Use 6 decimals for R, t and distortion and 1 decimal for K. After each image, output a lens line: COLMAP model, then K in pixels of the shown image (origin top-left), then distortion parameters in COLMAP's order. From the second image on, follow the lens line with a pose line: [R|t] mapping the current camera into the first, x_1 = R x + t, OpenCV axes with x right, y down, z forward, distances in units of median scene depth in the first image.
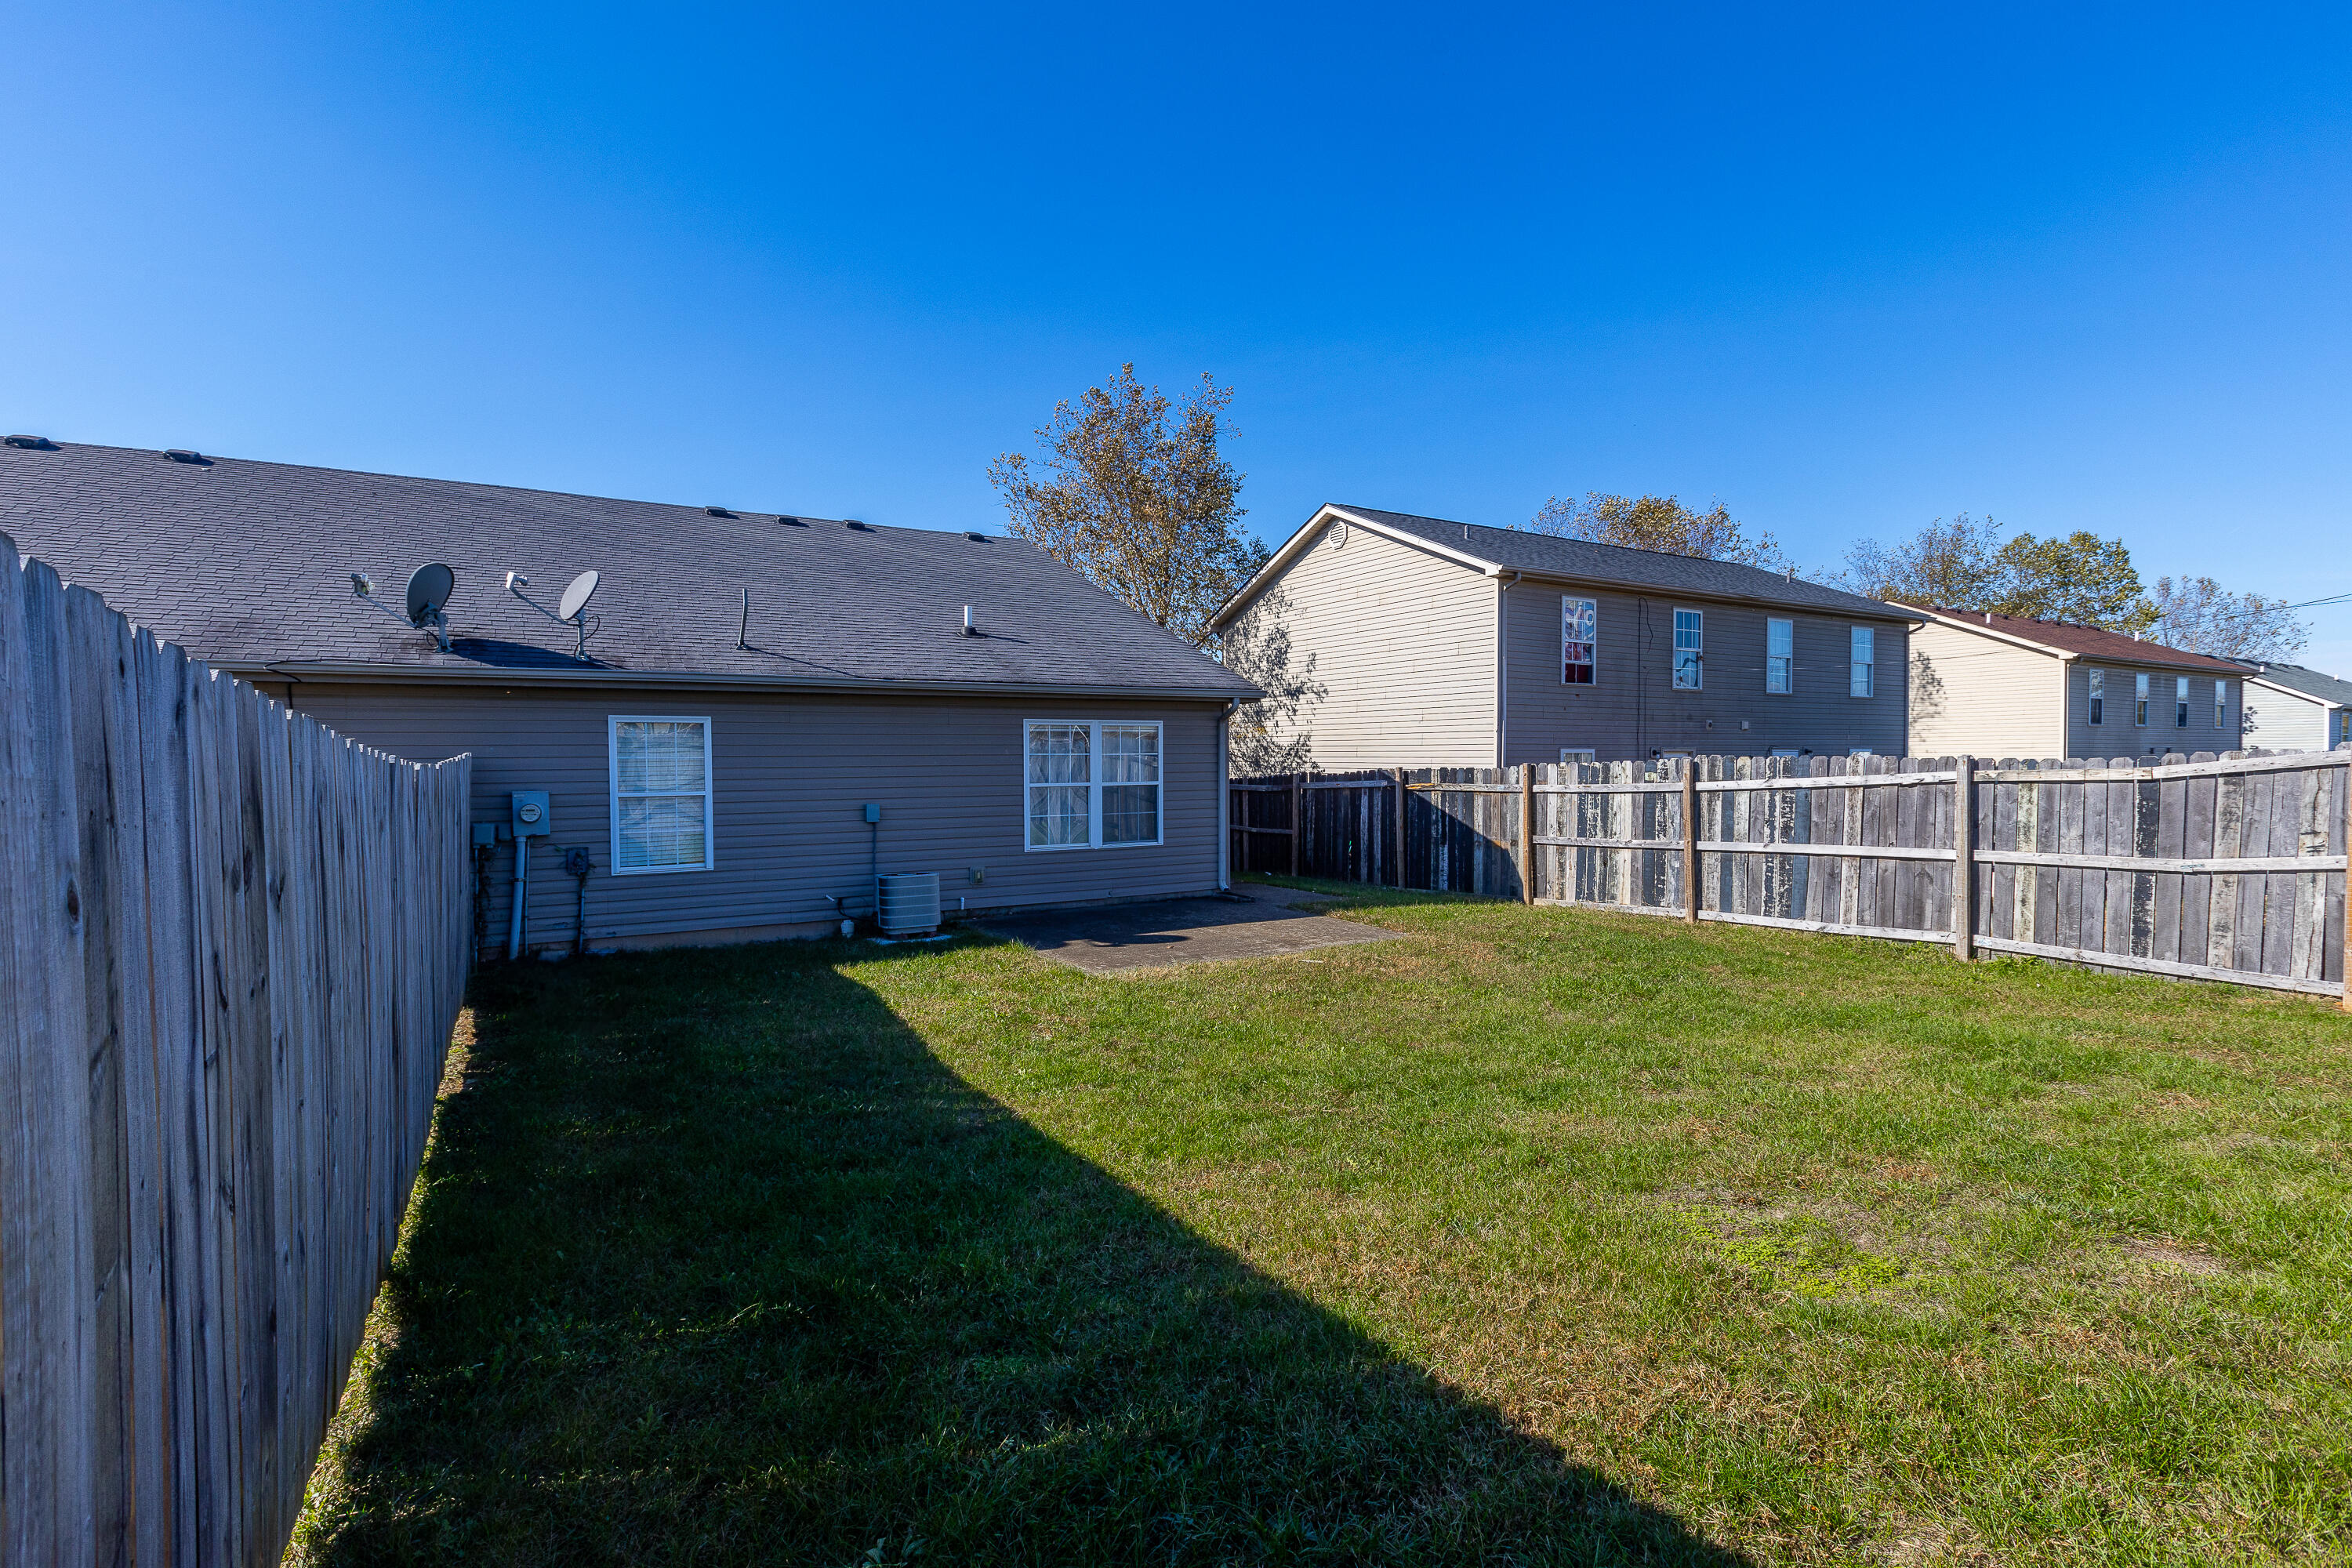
lens RADIAL K [[1148.2, 0, 1214.6], [0, 1148.2, 781.4], [0, 0, 1]] dist [0.000494, 0.000471]
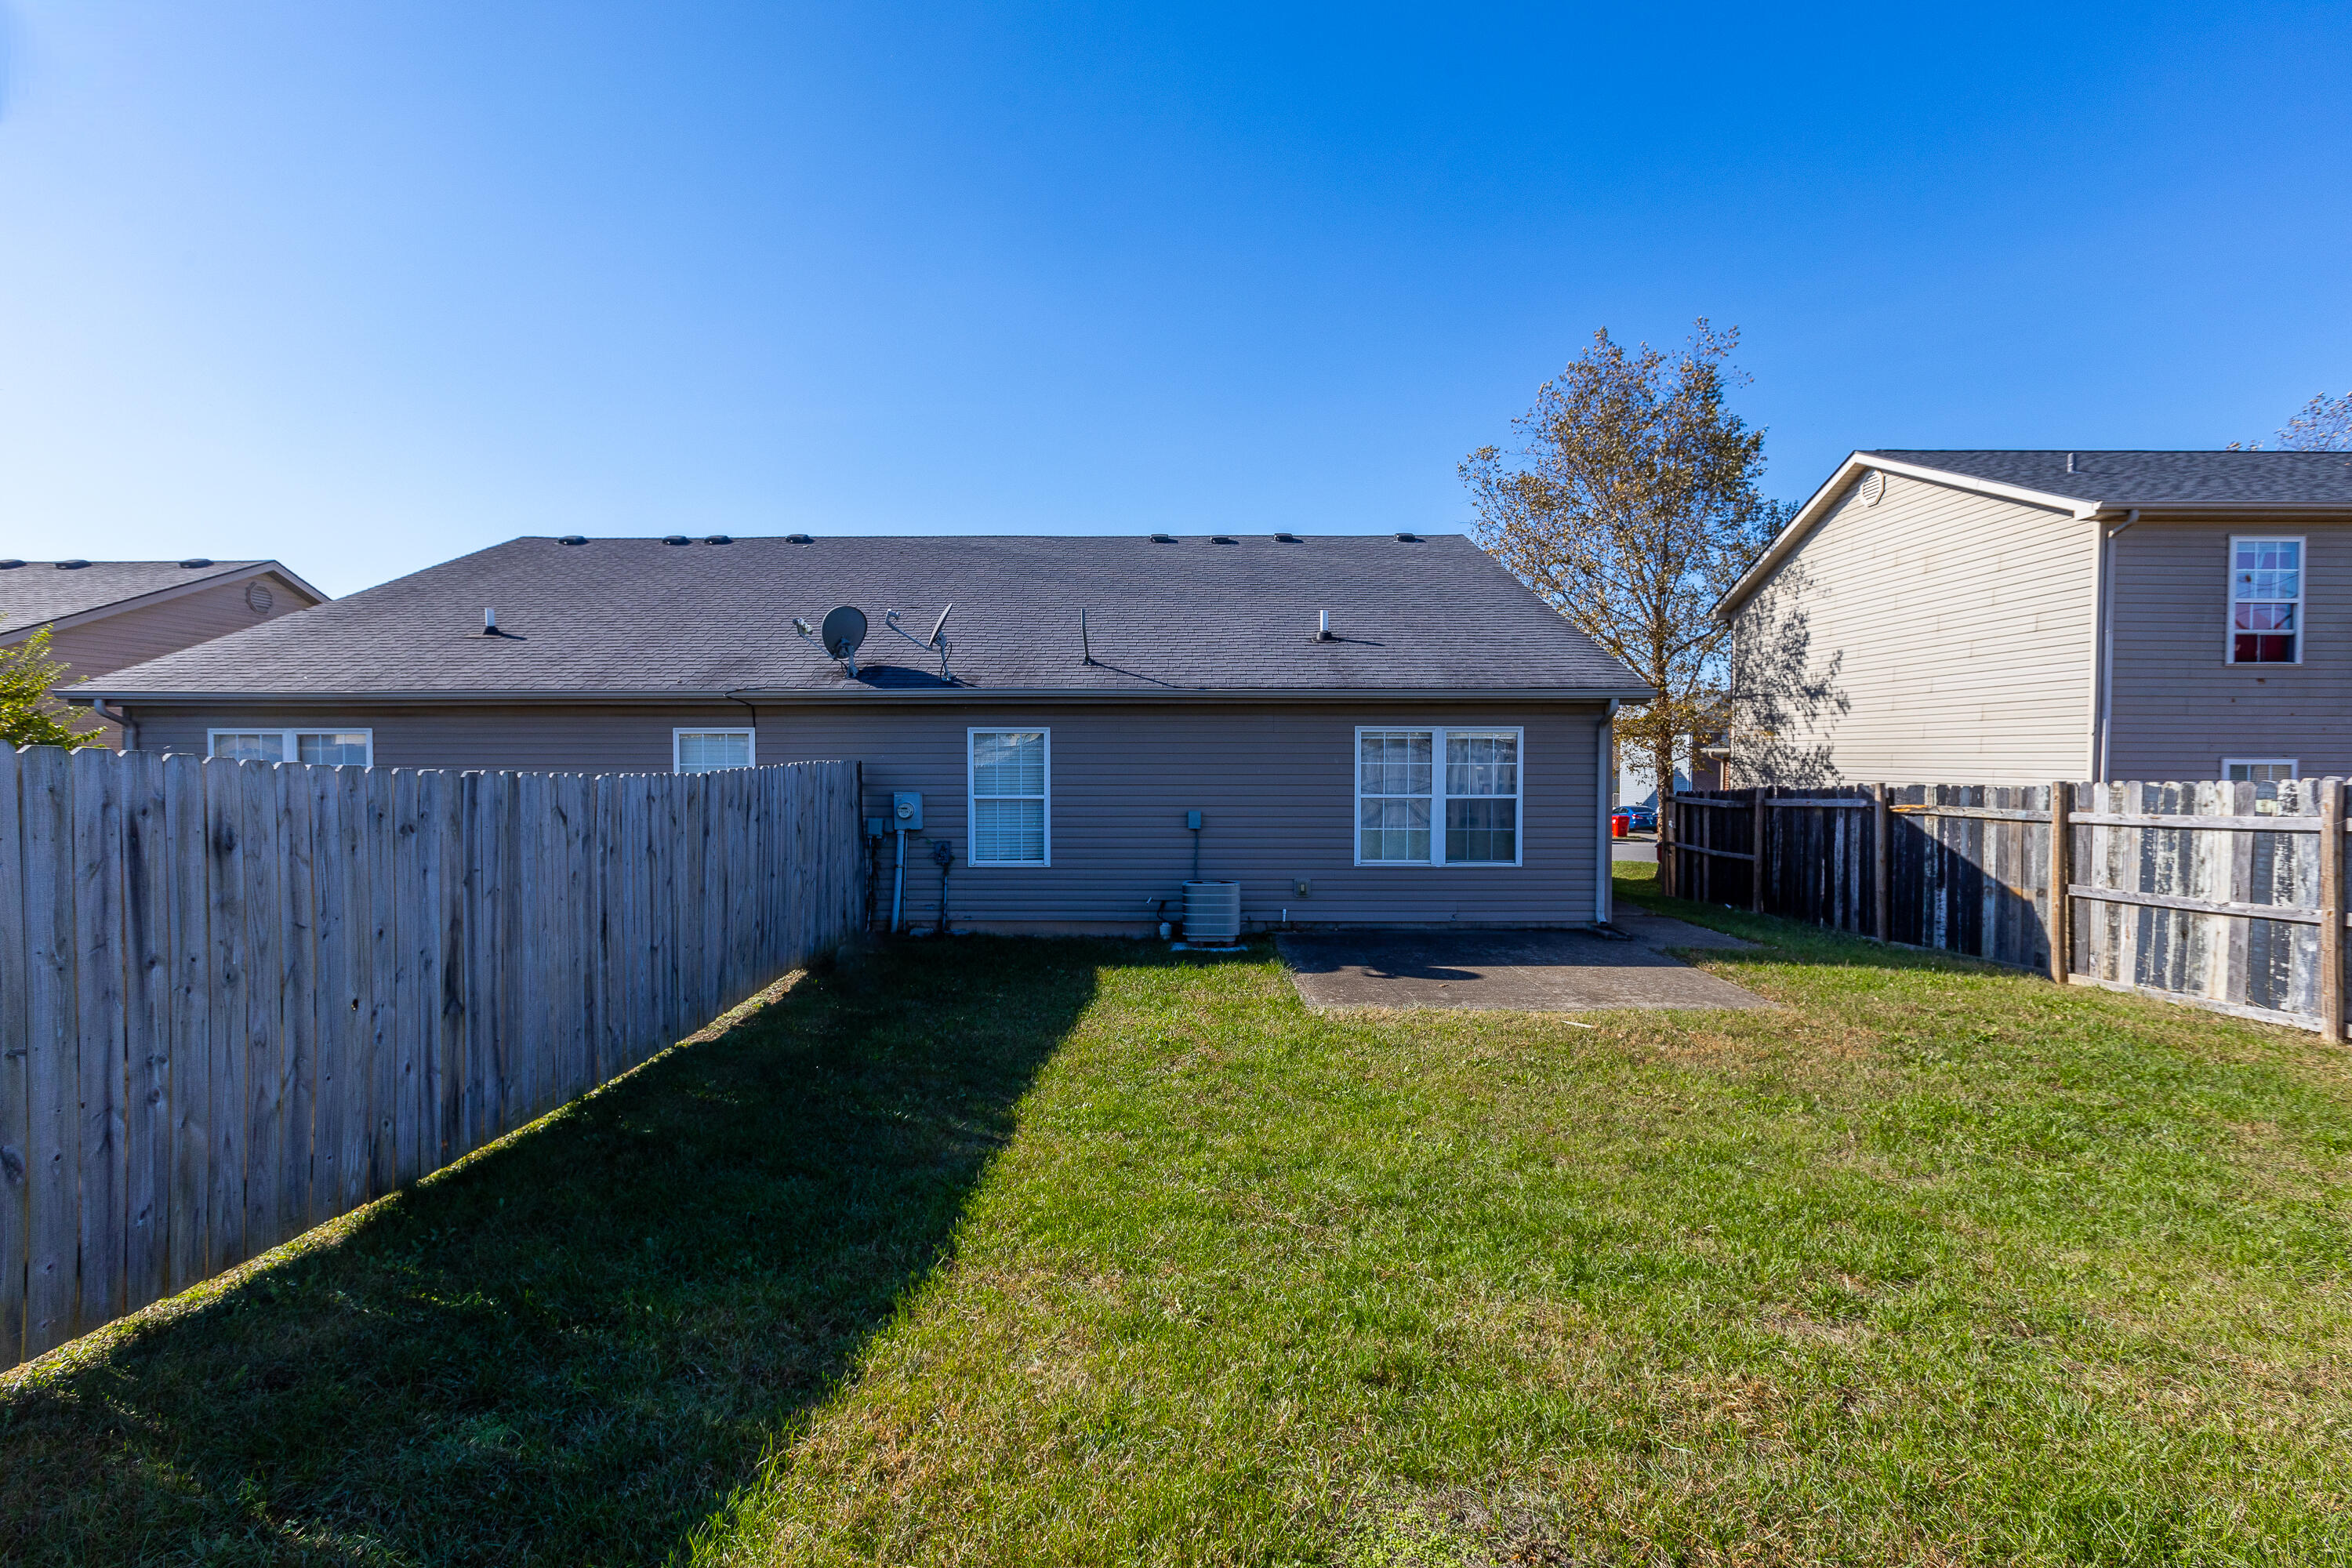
lens RADIAL K [[1111.2, 0, 1165.4], [0, 1111.2, 791.9], [0, 0, 1]] dist [0.001958, 0.000371]
pose [[0.839876, 0.022352, -0.542319, 0.188003], [-0.017877, 0.999749, 0.013519, -0.008952], [0.542484, -0.001659, 0.840064, 0.134061]]
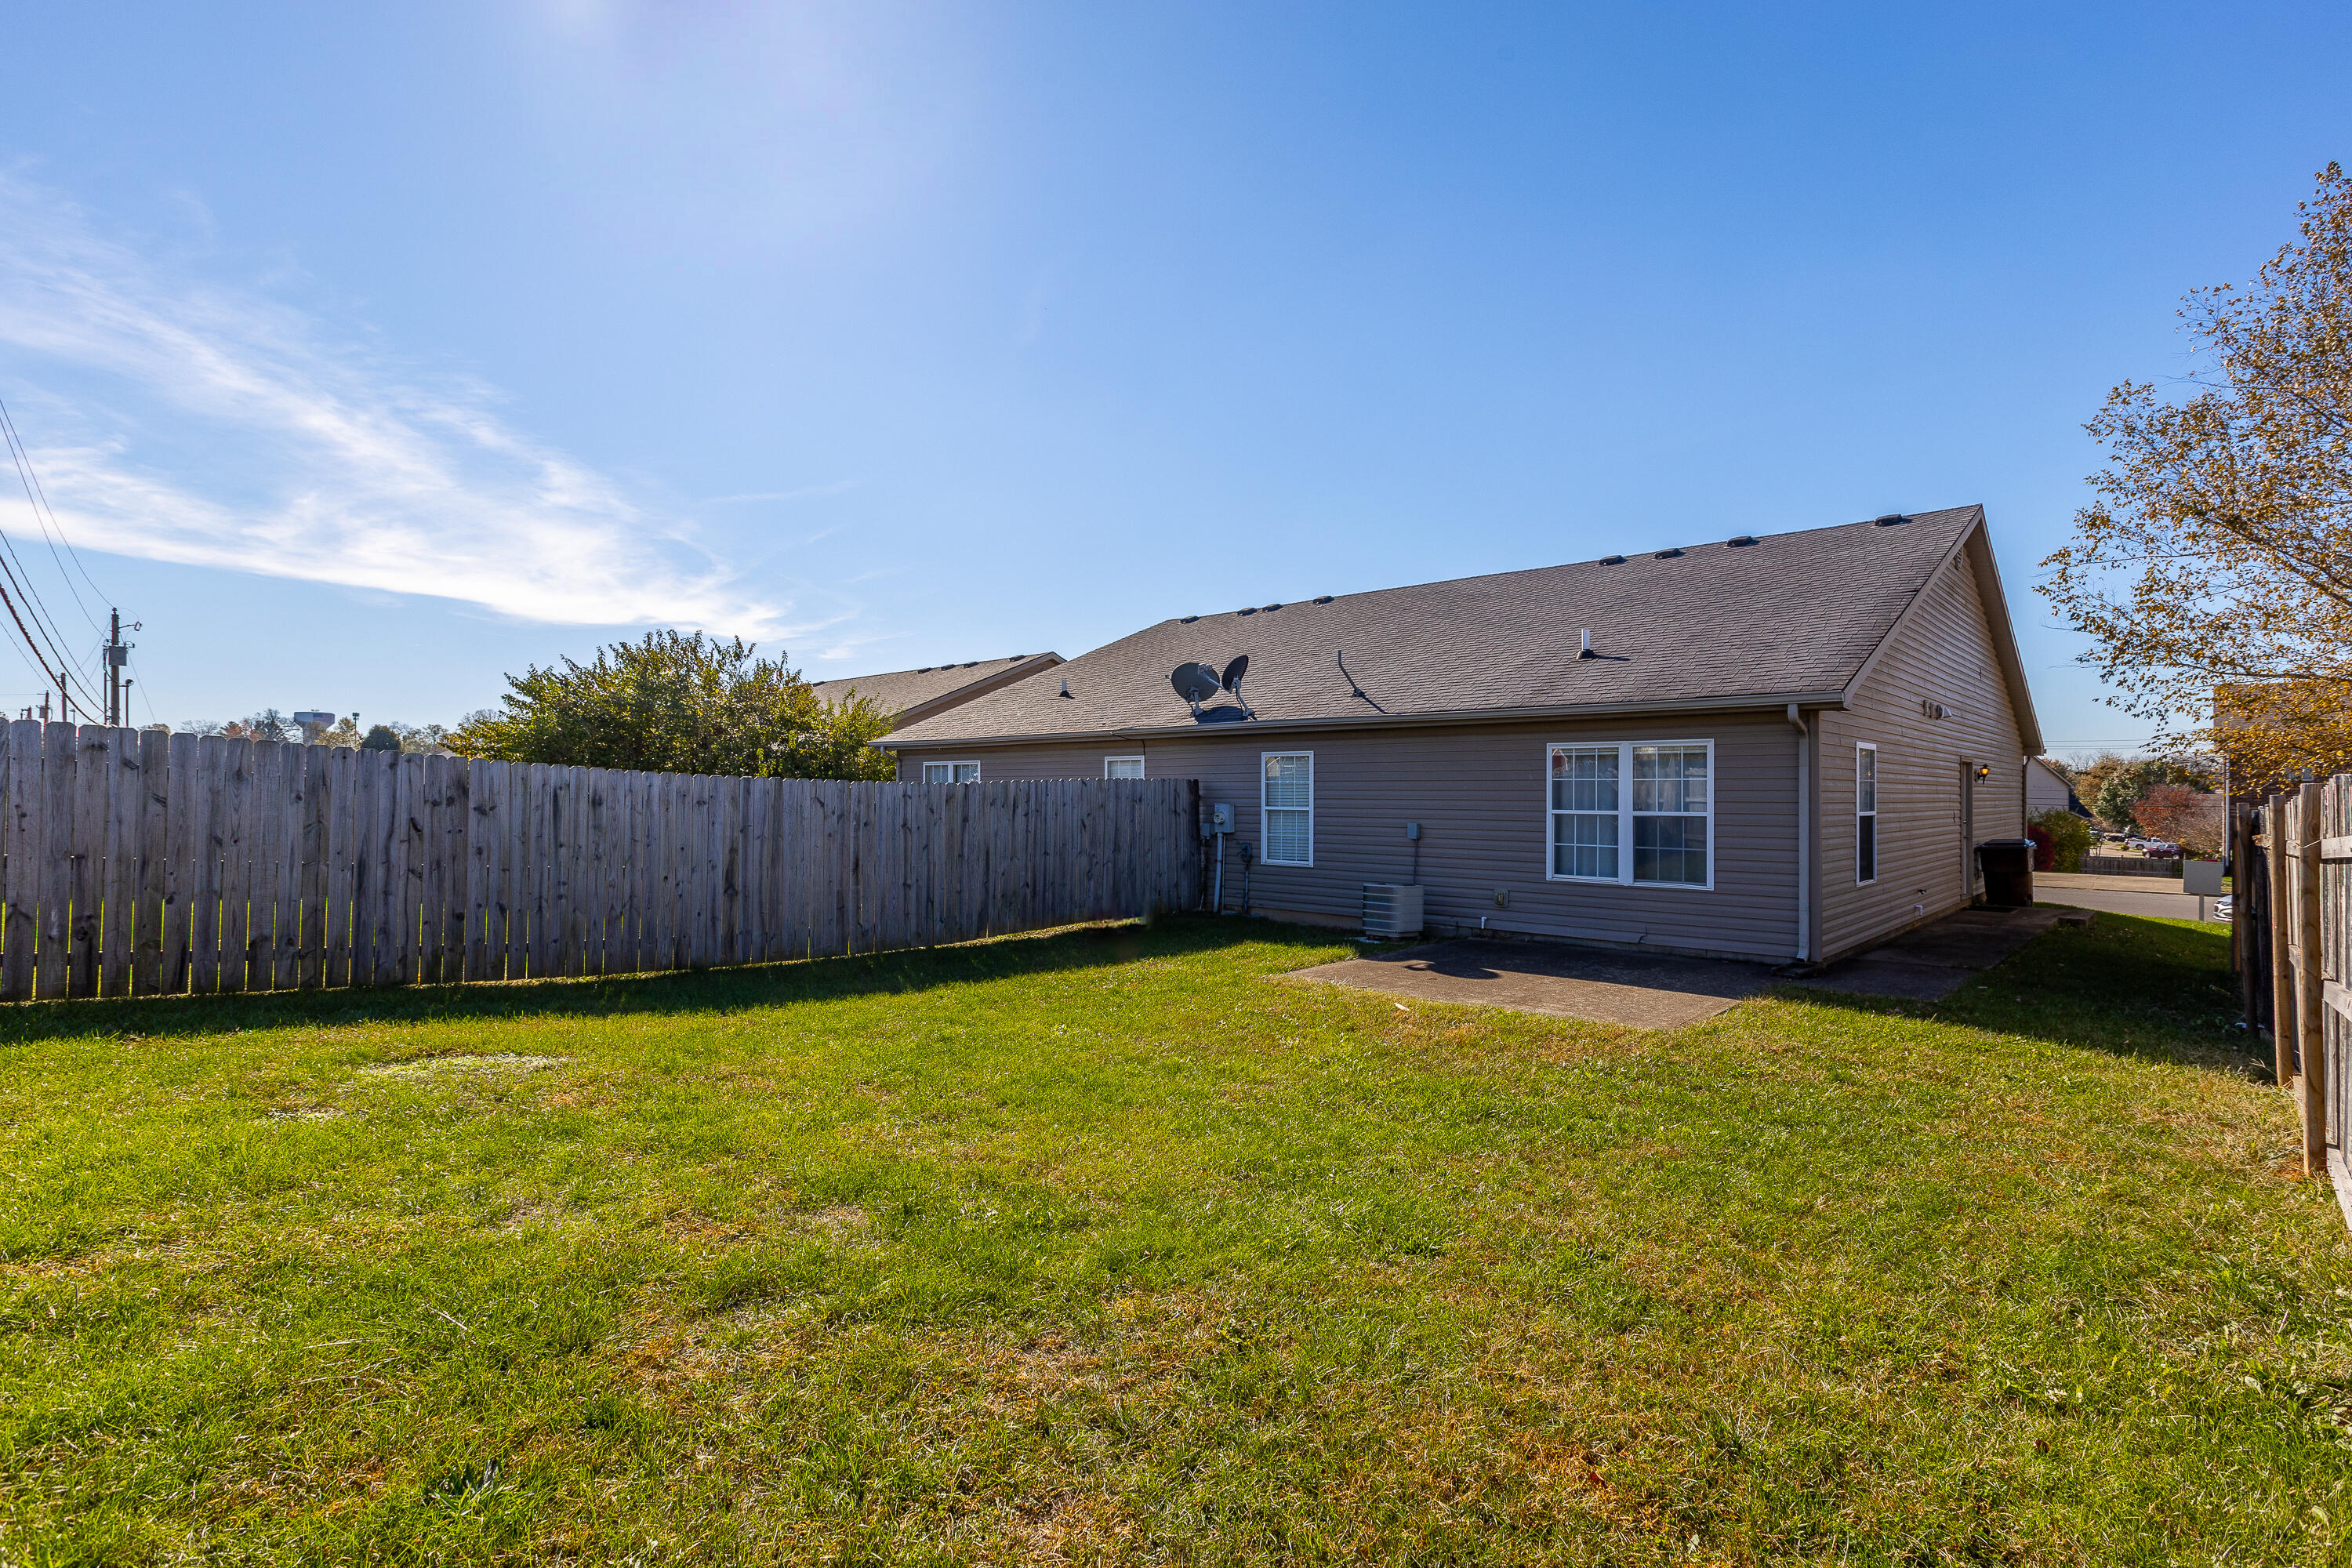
lens RADIAL K [[1148.2, 0, 1214.6], [0, 1148.2, 781.4], [0, 0, 1]] dist [0.000494, 0.000471]
pose [[0.241633, -0.002661, -0.970364, 0.660011], [-0.027006, 0.999590, -0.009466, -0.004589], [0.969992, 0.028493, 0.241462, 0.462078]]
